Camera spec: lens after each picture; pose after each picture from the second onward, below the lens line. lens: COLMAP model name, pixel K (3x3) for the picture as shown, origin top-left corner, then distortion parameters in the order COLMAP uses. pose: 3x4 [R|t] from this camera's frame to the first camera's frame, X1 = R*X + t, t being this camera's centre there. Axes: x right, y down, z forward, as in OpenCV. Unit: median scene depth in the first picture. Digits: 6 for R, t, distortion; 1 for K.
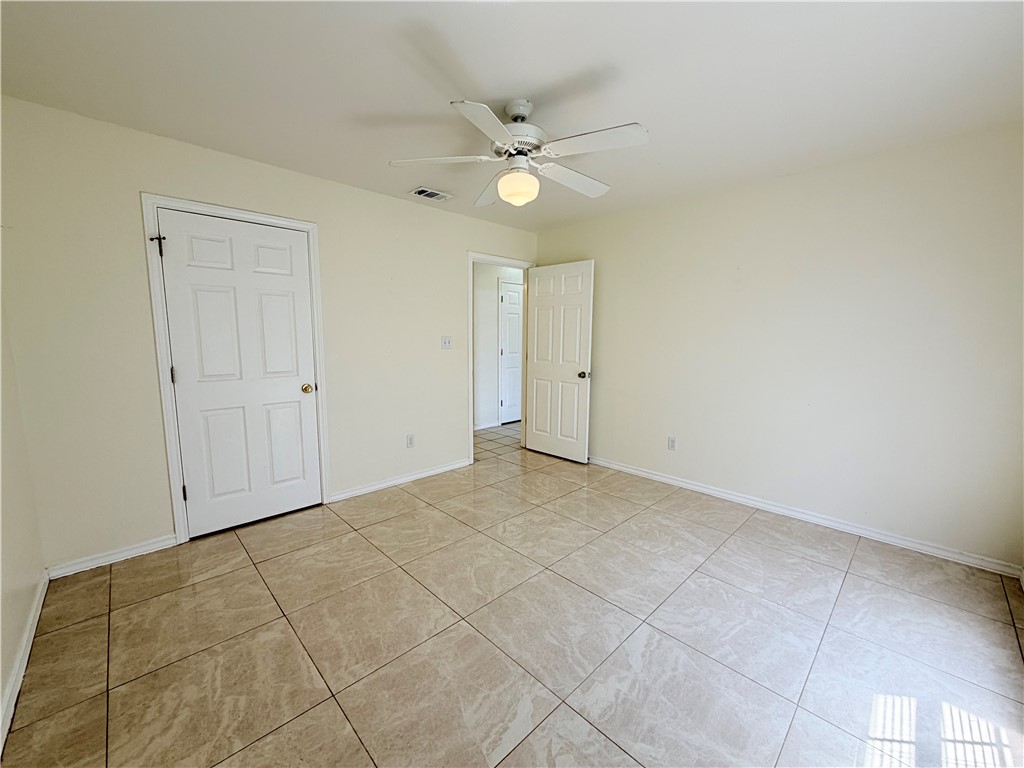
lens RADIAL K [[407.6, 0, 506.7], [0, 407.6, 386.8], [0, 0, 1]] dist [-0.000302, -0.000167]
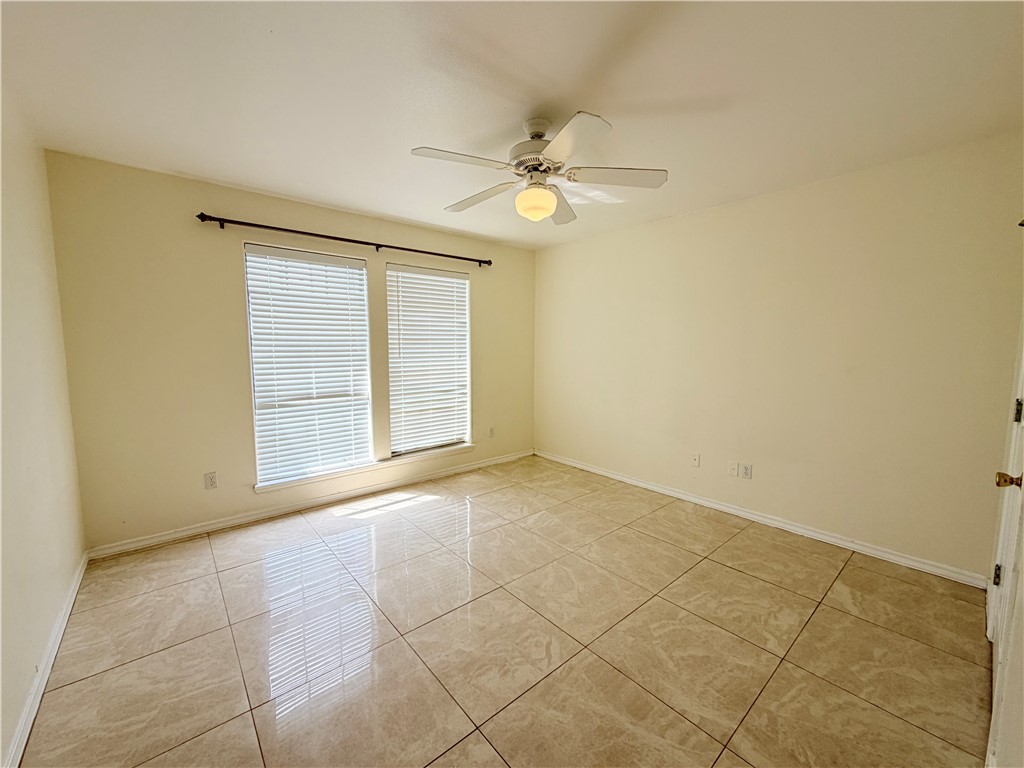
lens RADIAL K [[407.6, 0, 506.7], [0, 407.6, 386.8], [0, 0, 1]] dist [-0.000302, -0.000167]
pose [[-0.998119, -0.012947, 0.059925, 0.032432], [0.001082, 0.973572, 0.228379, -0.241343], [-0.061298, 0.228014, -0.971726, 1.802338]]
